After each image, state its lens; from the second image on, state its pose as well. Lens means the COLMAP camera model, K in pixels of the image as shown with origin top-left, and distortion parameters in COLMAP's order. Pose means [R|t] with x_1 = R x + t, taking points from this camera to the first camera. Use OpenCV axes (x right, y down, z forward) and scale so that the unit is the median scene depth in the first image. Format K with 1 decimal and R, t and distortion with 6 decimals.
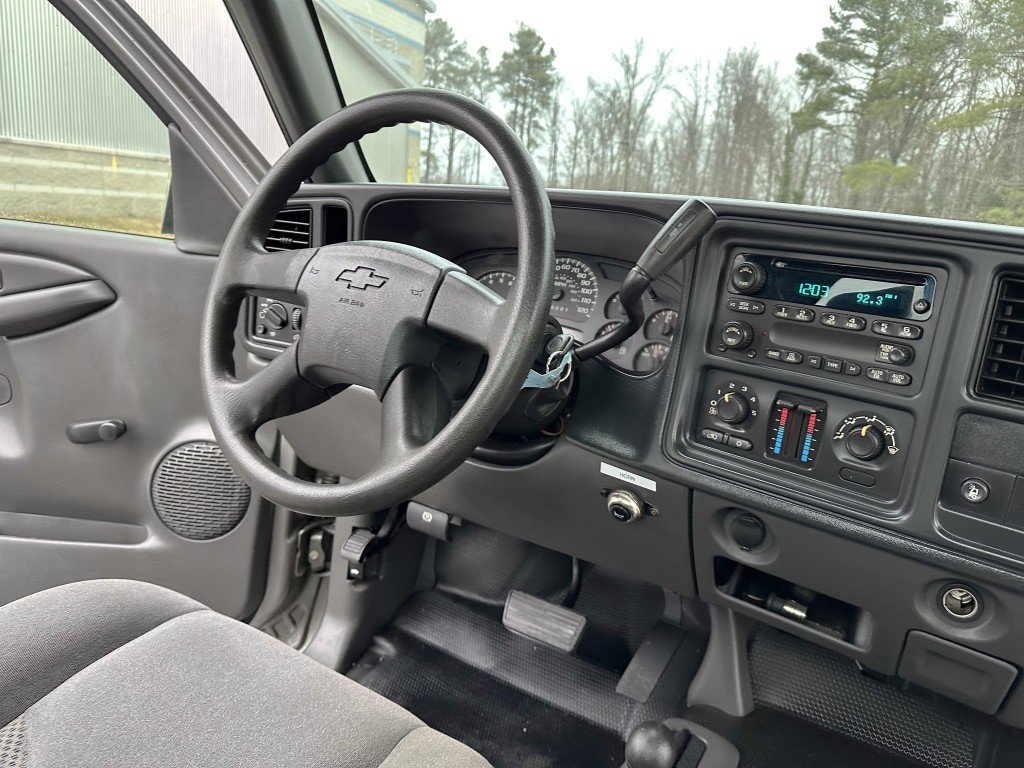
lens RADIAL K [[746.0, 0, 458.3], [0, 746.0, 379.6], [0, 0, 1]] dist [0.081938, -0.117775]
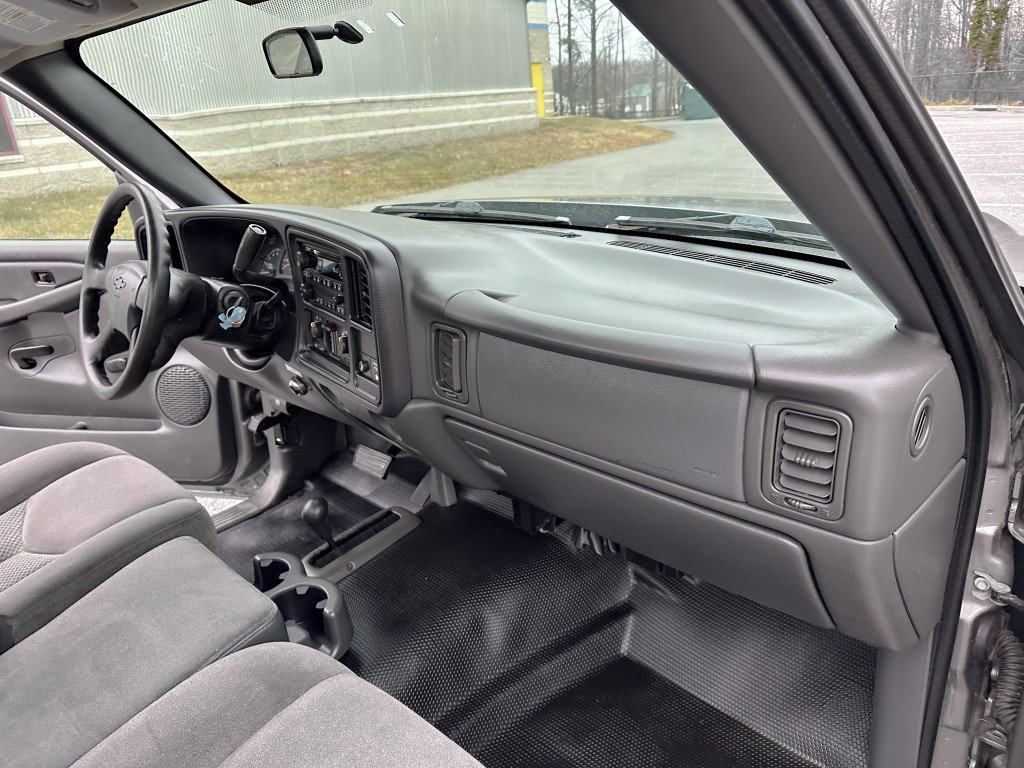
lens RADIAL K [[786.0, 0, 495.0], [0, 786.0, 384.0], [0, 0, 1]] dist [0.012053, 0.007971]
pose [[0.963655, -0.080939, -0.254594, 0.658990], [0.114712, 0.986037, 0.120717, -0.002294], [0.241269, -0.145534, 0.959484, -0.400422]]
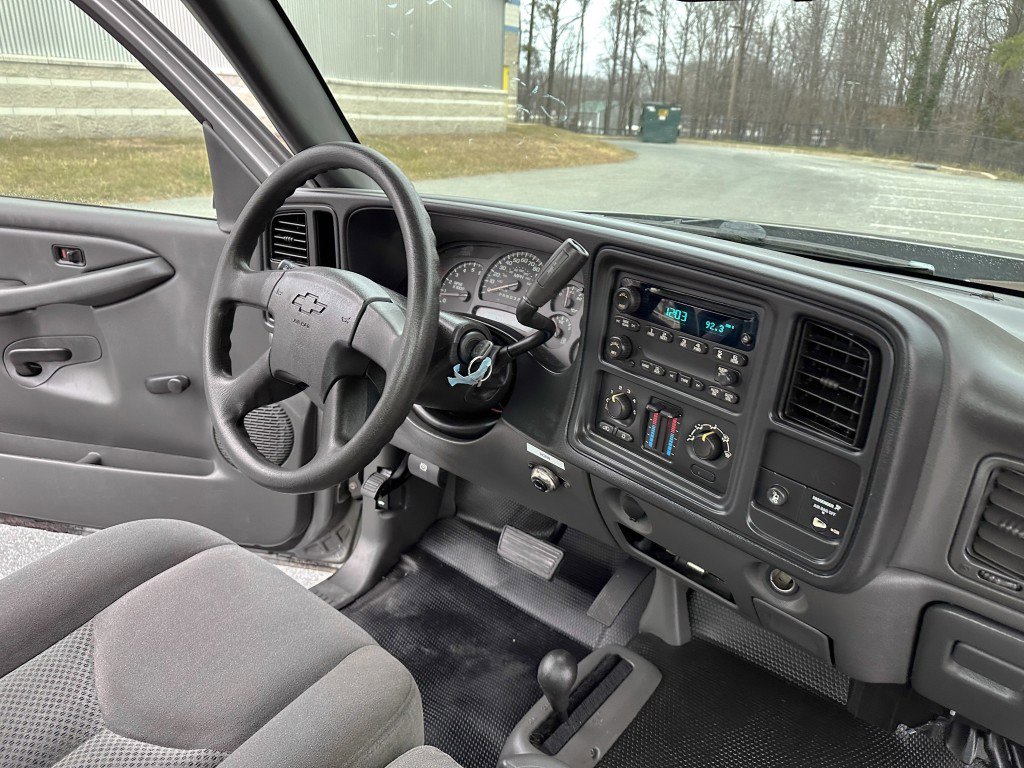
lens RADIAL K [[746.0, 0, 458.3], [0, 746.0, 379.6], [0, 0, 1]] dist [0.081938, -0.117775]
pose [[0.988331, 0.006787, -0.152168, 0.146367], [0.013706, 0.990991, 0.133223, -0.082897], [0.151702, -0.133754, 0.979335, -0.094904]]
